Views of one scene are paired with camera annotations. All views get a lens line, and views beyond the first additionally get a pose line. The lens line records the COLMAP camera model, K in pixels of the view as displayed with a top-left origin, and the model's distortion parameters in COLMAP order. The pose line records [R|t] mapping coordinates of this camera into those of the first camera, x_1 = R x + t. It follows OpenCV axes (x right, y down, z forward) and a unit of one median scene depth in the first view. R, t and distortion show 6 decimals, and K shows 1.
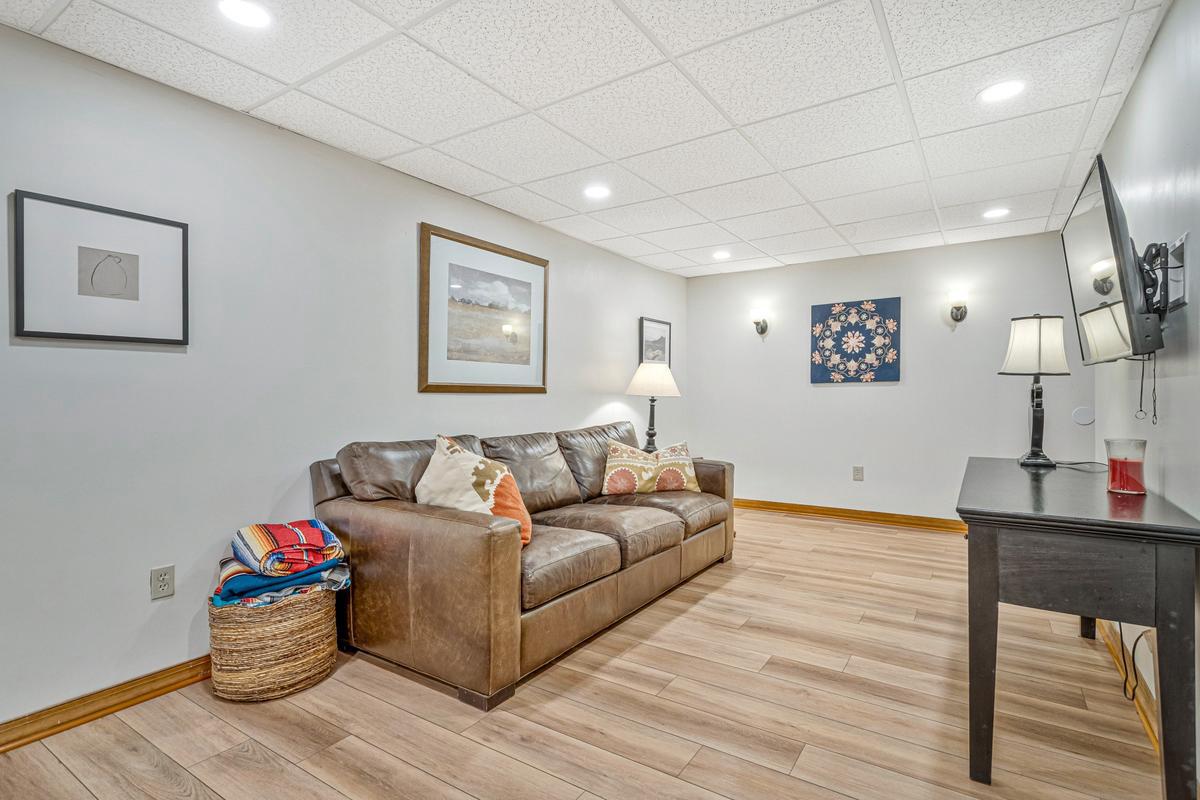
lens RADIAL K [[583.1, 0, 559.5], [0, 583.1, 399.6], [0, 0, 1]] dist [-0.009234, 0.000148]
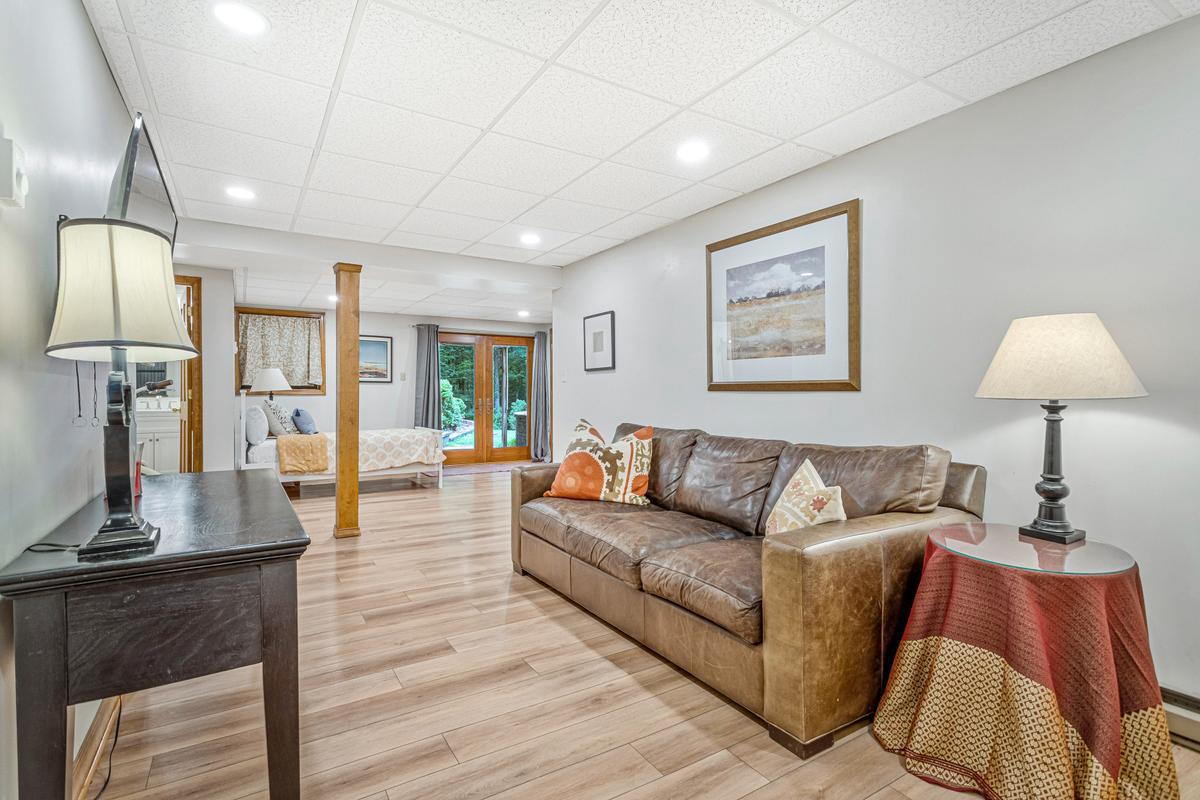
lens RADIAL K [[583.1, 0, 600.5], [0, 583.1, 394.8], [0, 0, 1]] dist [-0.009234, 0.000148]
pose [[-0.374929, 0.011134, -0.926986, 0.912923], [0.001062, 0.999932, 0.011580, -0.018089], [0.927053, 0.003357, -0.374916, 1.214747]]
